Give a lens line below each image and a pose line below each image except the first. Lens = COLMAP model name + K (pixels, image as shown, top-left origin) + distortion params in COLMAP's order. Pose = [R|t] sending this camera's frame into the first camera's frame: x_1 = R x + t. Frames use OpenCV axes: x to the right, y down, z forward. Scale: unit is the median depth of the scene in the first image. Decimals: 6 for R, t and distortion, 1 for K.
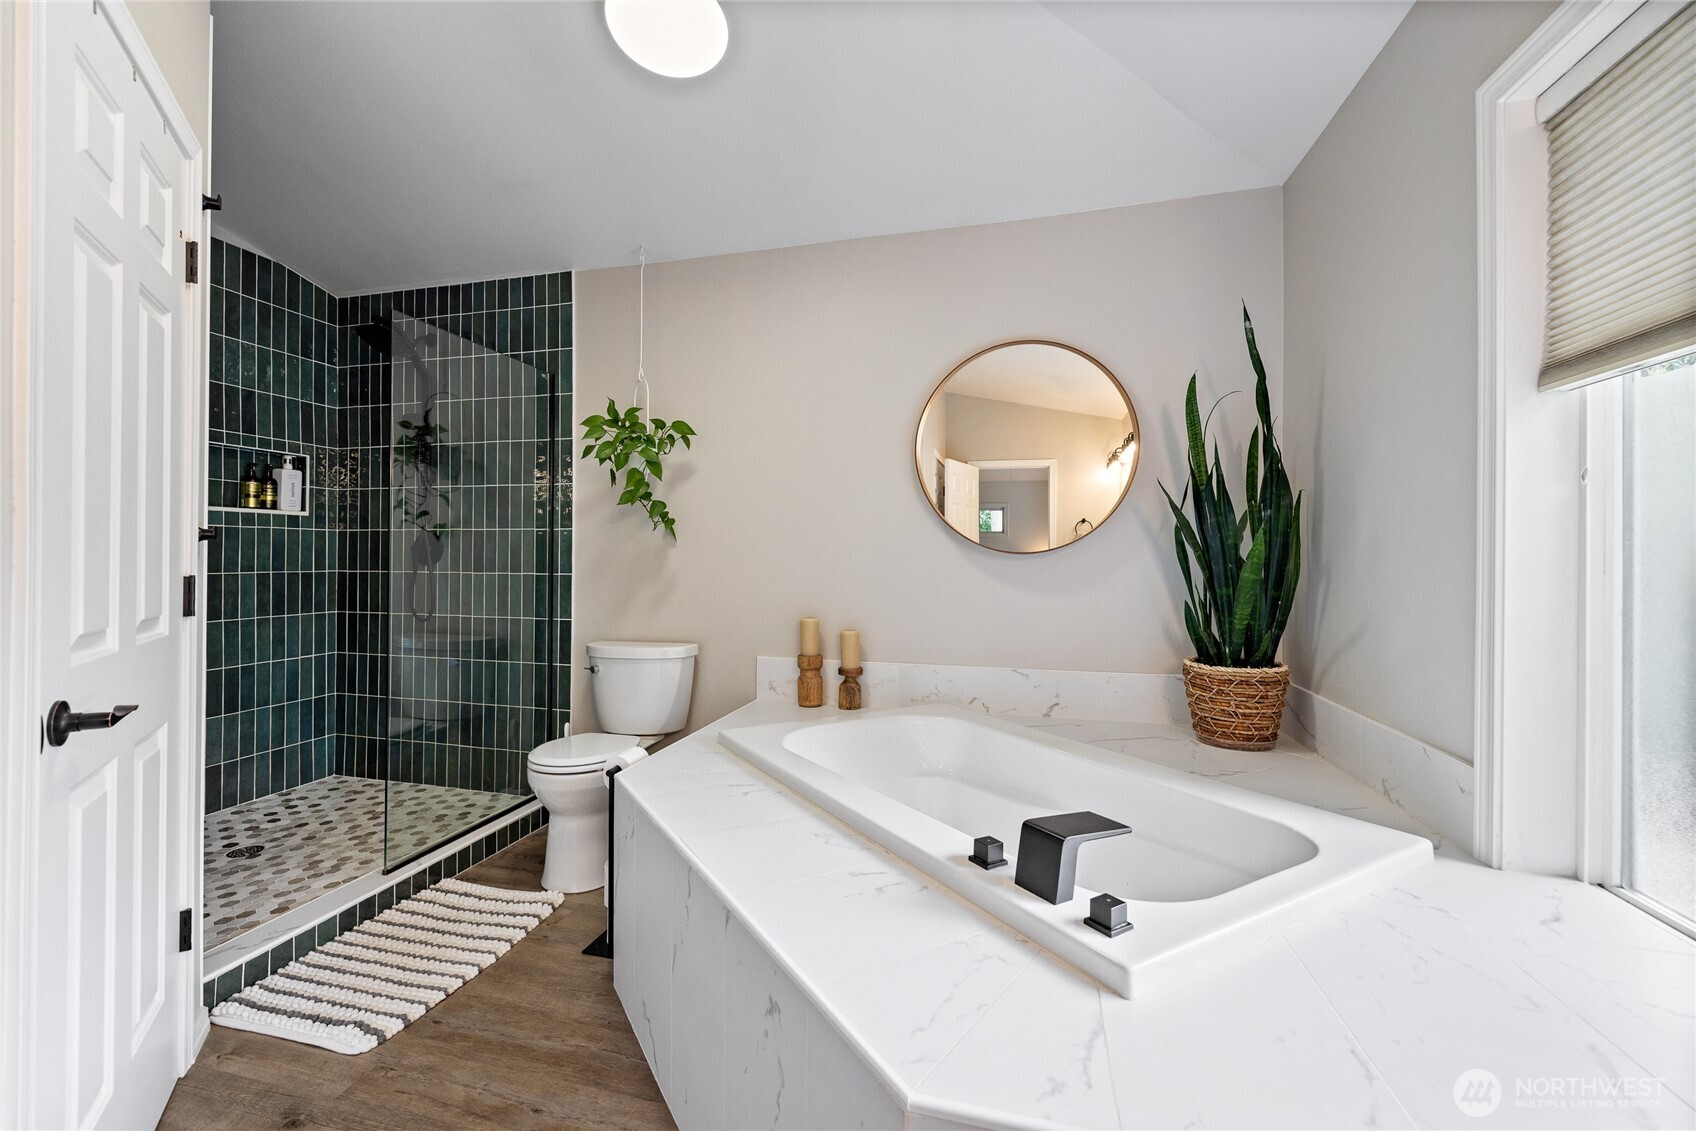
lens RADIAL K [[705.6, 0, 829.2], [0, 705.6, 557.0], [0, 0, 1]] dist [0.000006, 0.000001]
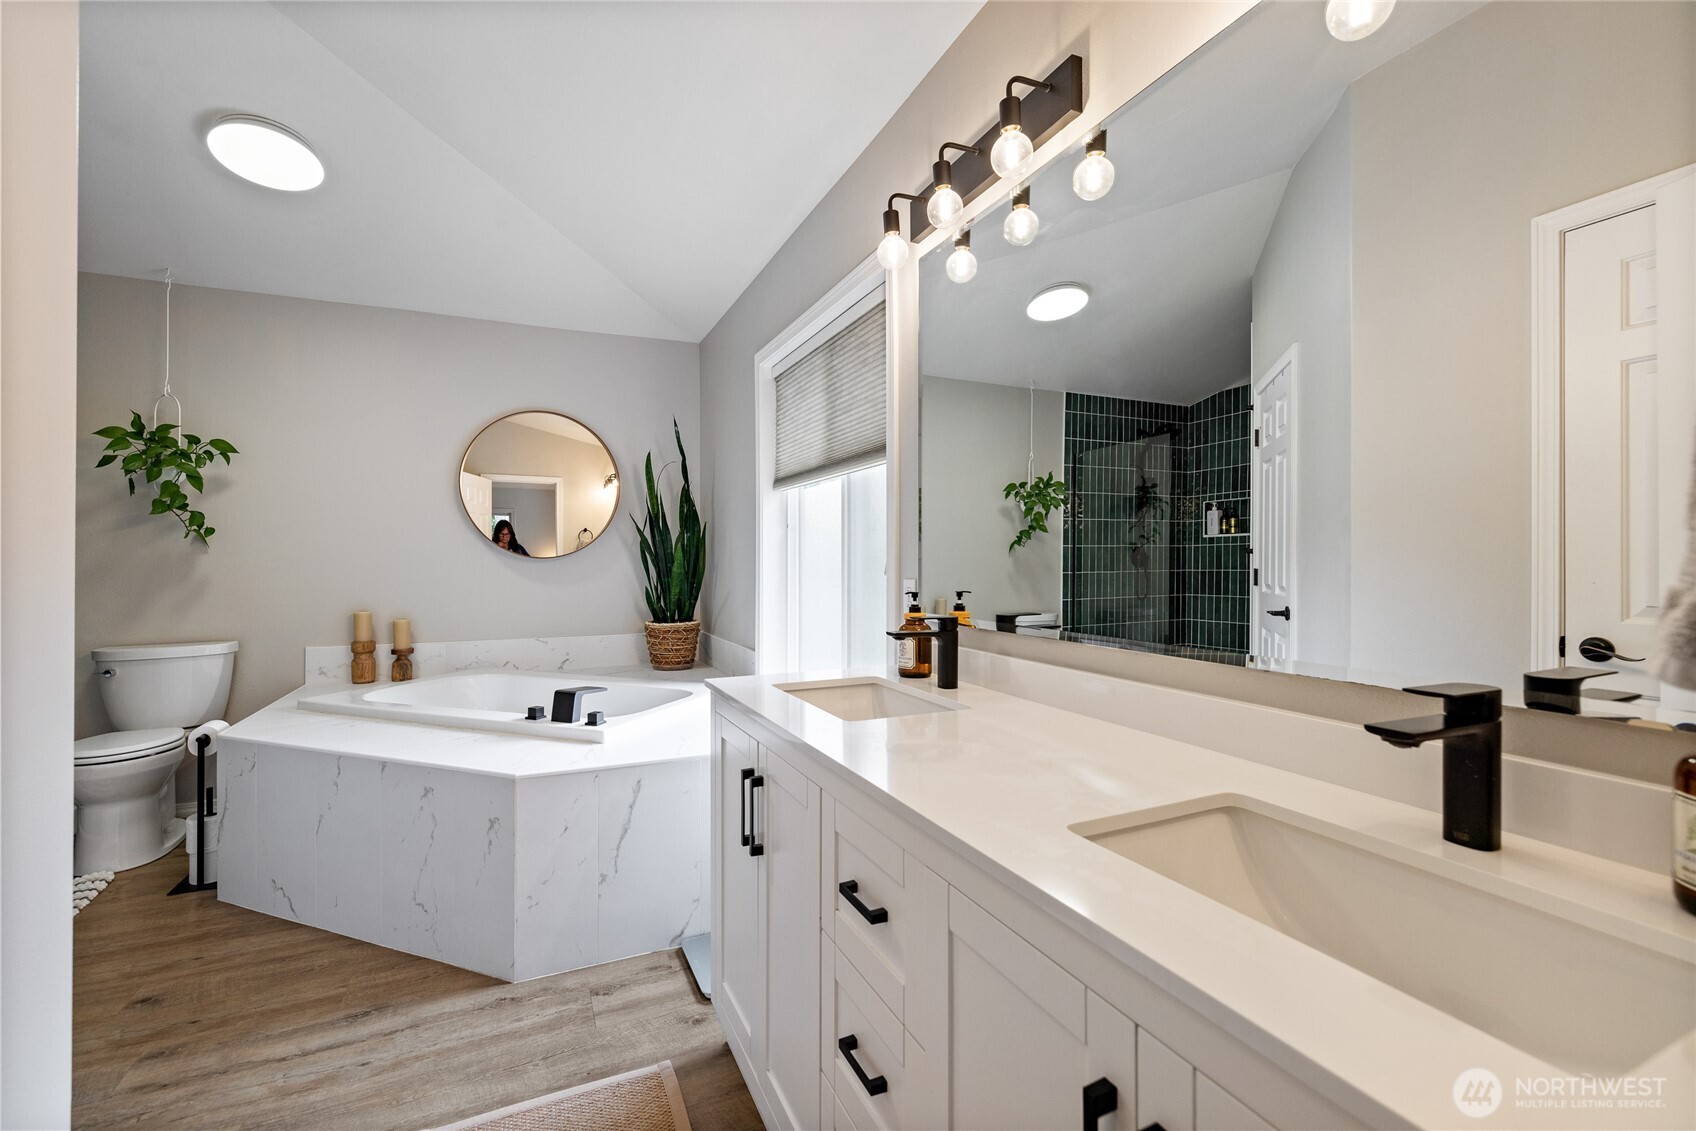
lens RADIAL K [[705.6, 0, 829.2], [0, 705.6, 557.0], [0, 0, 1]] dist [0.000006, 0.000001]
pose [[0.779290, -0.003700, 0.626653, -0.167936], [0.005718, 0.999983, -0.001206, -0.002042], [-0.626637, 0.004523, 0.779298, -0.475499]]
